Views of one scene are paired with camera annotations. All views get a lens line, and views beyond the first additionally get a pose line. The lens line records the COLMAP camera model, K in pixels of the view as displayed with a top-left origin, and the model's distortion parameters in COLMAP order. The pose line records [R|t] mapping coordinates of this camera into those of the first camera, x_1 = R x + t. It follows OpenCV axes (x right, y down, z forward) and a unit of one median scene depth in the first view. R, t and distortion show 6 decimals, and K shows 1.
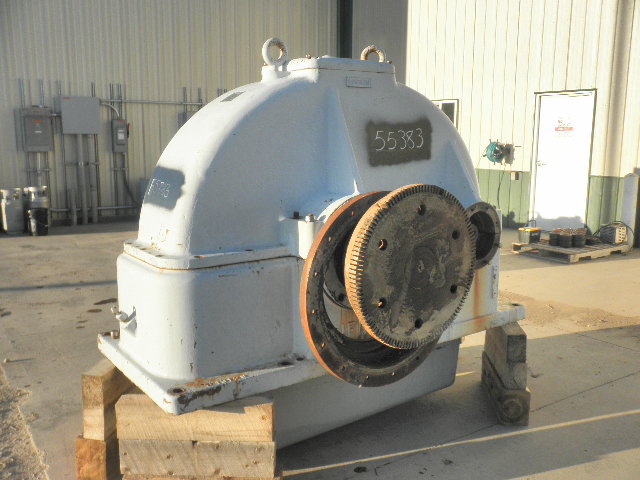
lens RADIAL K [[631.0, 0, 331.0], [0, 631.0, 253.9], [0, 0, 1]] dist [-0.010761, 0.000000]
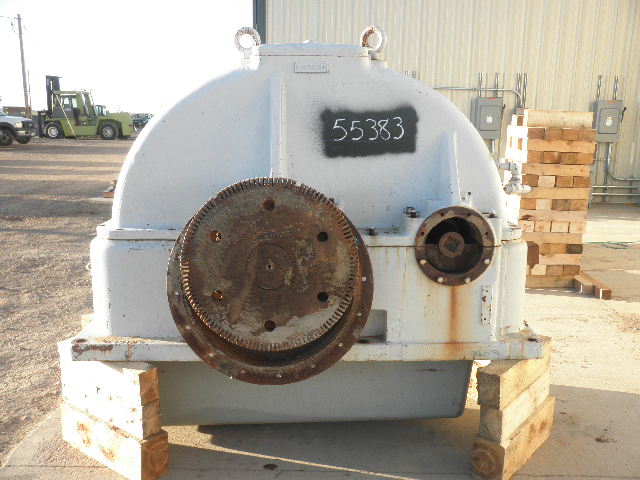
lens RADIAL K [[631.0, 0, 335.0], [0, 631.0, 250.4], [0, 0, 1]] dist [-0.010761, 0.000000]
pose [[0.822817, 0.127753, -0.553761, 0.696475], [-0.118448, 0.991558, 0.052754, -0.059626], [0.555826, 0.022185, 0.831003, 0.262218]]
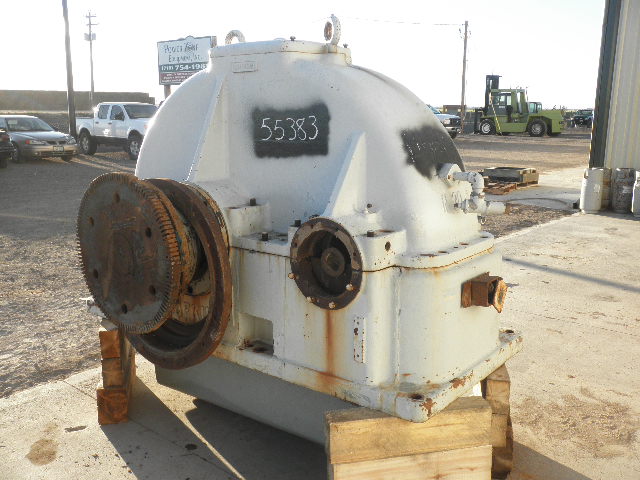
lens RADIAL K [[631.0, 0, 332.4], [0, 631.0, 249.3], [0, 0, 1]] dist [-0.010761, 0.000000]
pose [[0.272373, 0.207691, -0.939509, 1.125501], [-0.181456, 0.969993, 0.161824, -0.201761], [0.944927, 0.126402, 0.301887, 0.961290]]
